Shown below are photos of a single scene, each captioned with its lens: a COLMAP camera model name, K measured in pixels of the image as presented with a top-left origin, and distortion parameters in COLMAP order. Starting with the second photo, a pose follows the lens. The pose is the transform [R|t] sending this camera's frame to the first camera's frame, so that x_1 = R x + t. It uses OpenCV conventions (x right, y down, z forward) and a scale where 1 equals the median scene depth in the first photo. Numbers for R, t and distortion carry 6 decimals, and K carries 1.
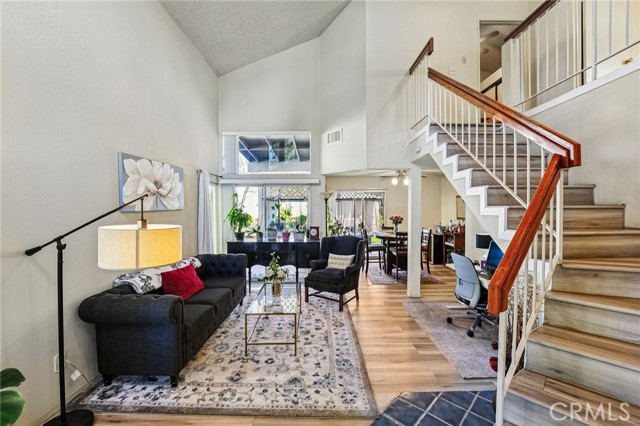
lens RADIAL K [[260.6, 0, 311.1], [0, 260.6, 212.6], [0, 0, 1]] dist [-0.019606, -0.000376]
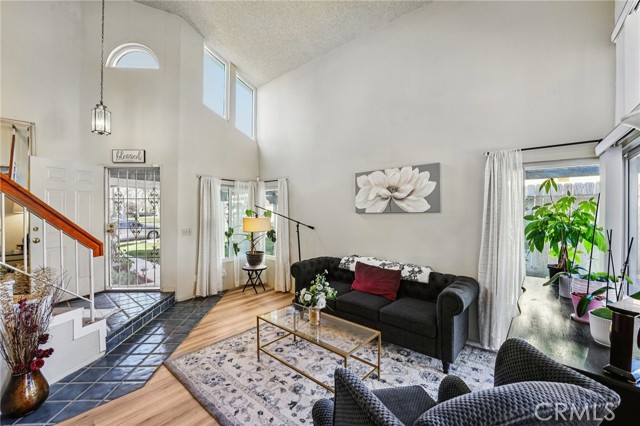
lens RADIAL K [[260.6, 0, 322.2], [0, 260.6, 212.5], [0, 0, 1]] dist [-0.019606, -0.000376]
pose [[-0.612984, 0.009224, -0.790042, 0.505788], [-0.010569, 0.999747, 0.019873, -0.029016], [0.790025, 0.020531, -0.612731, 1.538368]]
